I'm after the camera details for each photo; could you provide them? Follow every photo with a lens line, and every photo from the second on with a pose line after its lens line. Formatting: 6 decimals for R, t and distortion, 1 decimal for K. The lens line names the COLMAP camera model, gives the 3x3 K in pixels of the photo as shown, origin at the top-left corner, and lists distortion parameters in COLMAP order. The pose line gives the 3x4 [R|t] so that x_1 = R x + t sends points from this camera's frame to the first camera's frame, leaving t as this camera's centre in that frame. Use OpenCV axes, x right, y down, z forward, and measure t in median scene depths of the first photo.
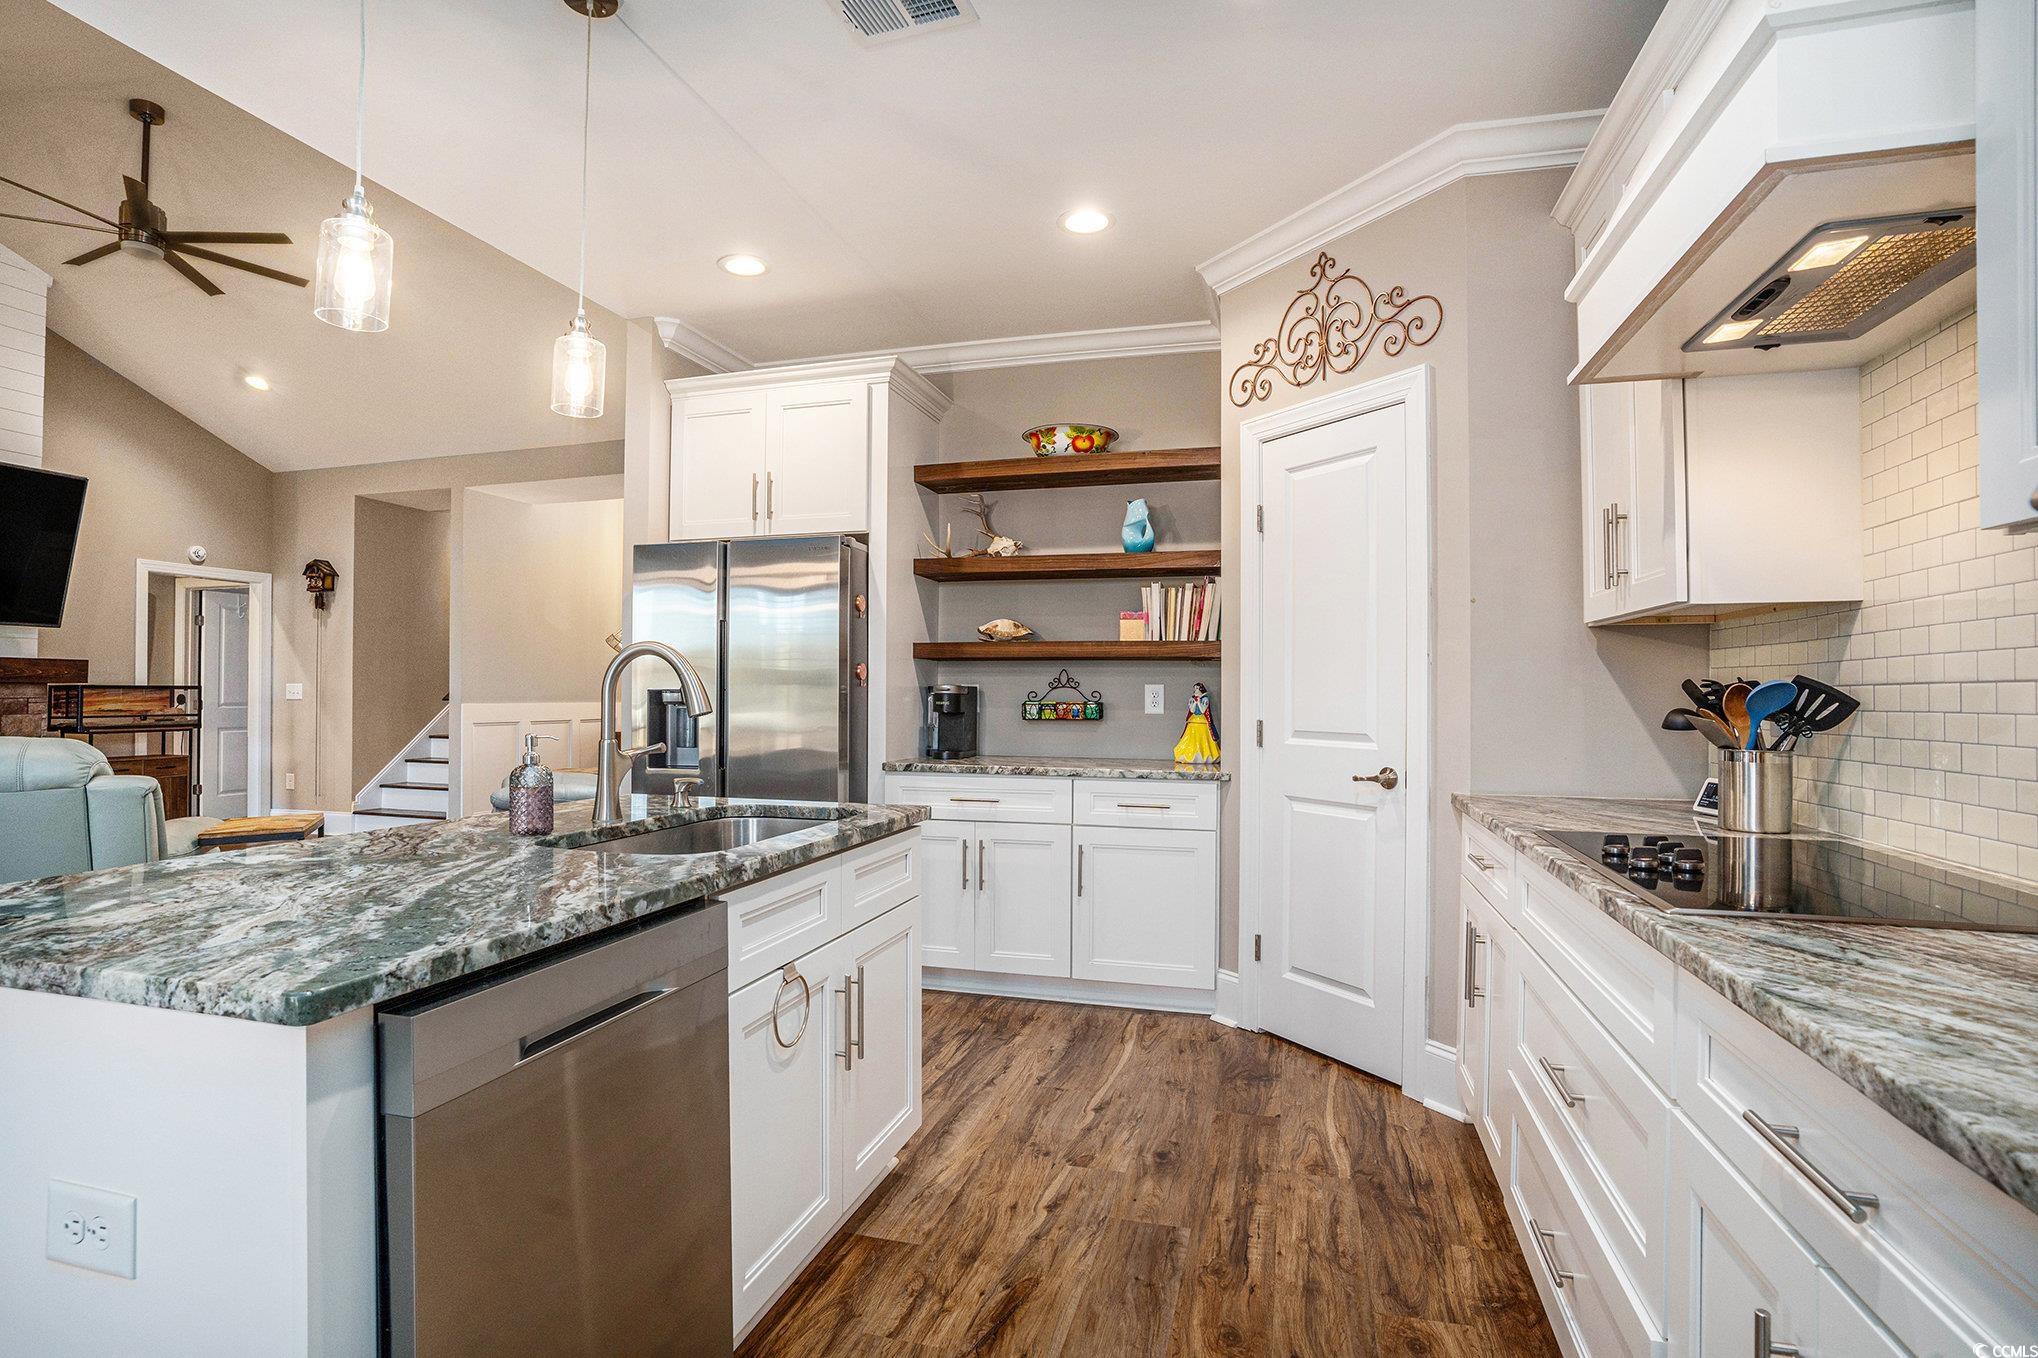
lens RADIAL K [[1000.6, 0, 1019.0], [0, 1000.6, 679.0], [0, 0, 1]] dist [-0.083704, 0.042576]
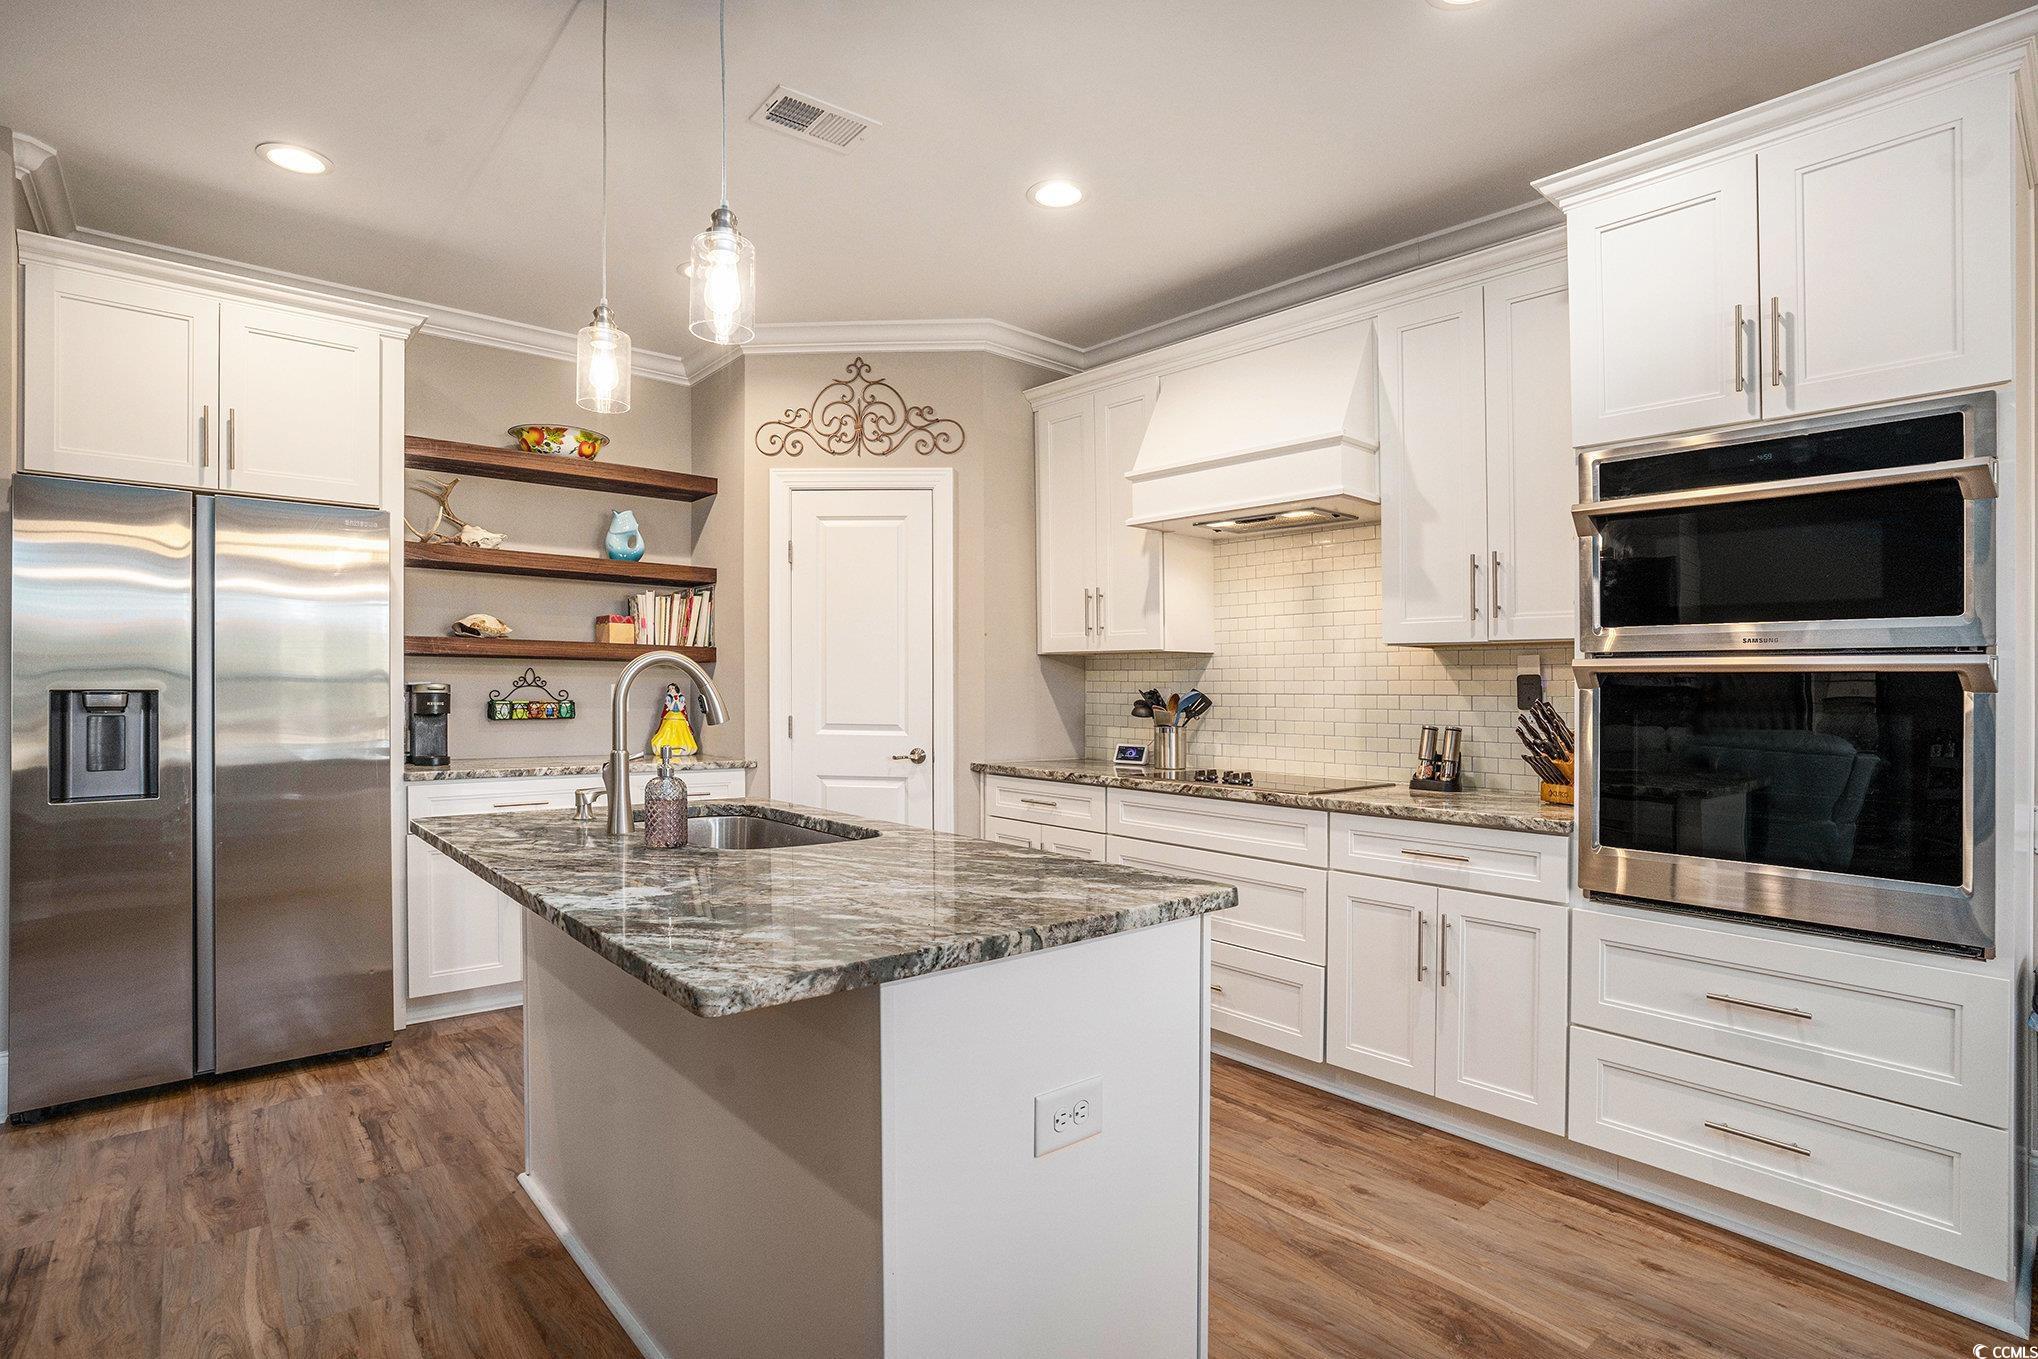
lens RADIAL K [[1005.6, 0, 988.4], [0, 1005.6, 659.8], [0, 0, 1]] dist [-0.056707, 0.000249]
pose [[0.576515, 0.022357, 0.816781, -0.673648], [-0.017812, 0.999732, -0.014792, -0.015160], [-0.816892, -0.006021, 0.576759, 0.088062]]
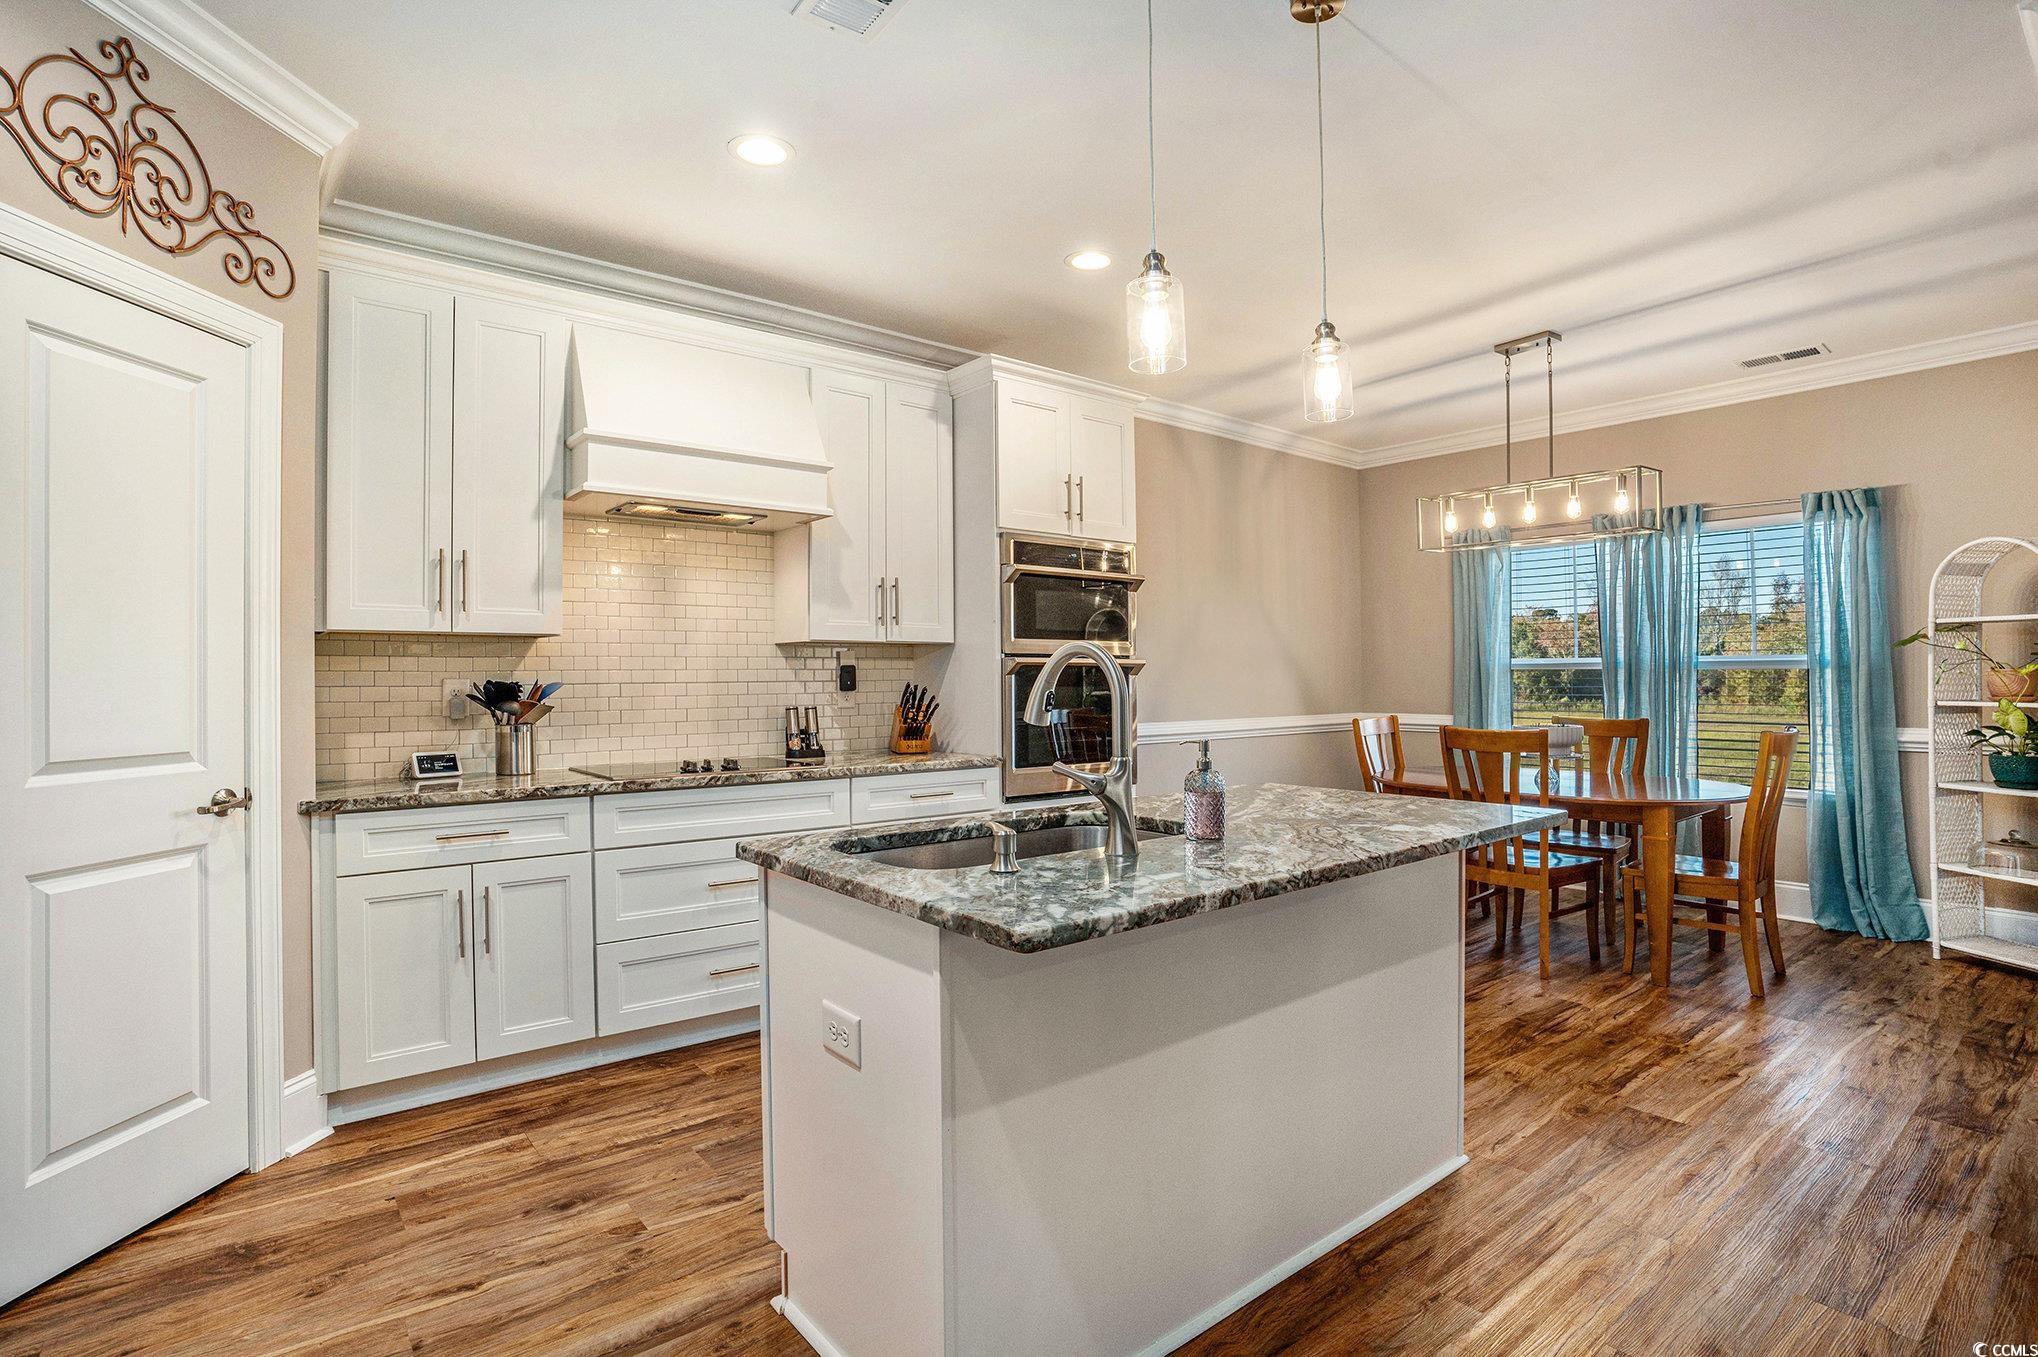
lens RADIAL K [[1031.1, 0, 1045.0], [0, 1031.1, 670.6], [0, 0, 1]] dist [-0.117870, 0.043137]
pose [[-0.828841, -0.002359, 0.559480, -0.570611], [-0.010211, 0.999888, -0.010912, -0.005213], [-0.559391, -0.014757, -0.828772, 1.180432]]
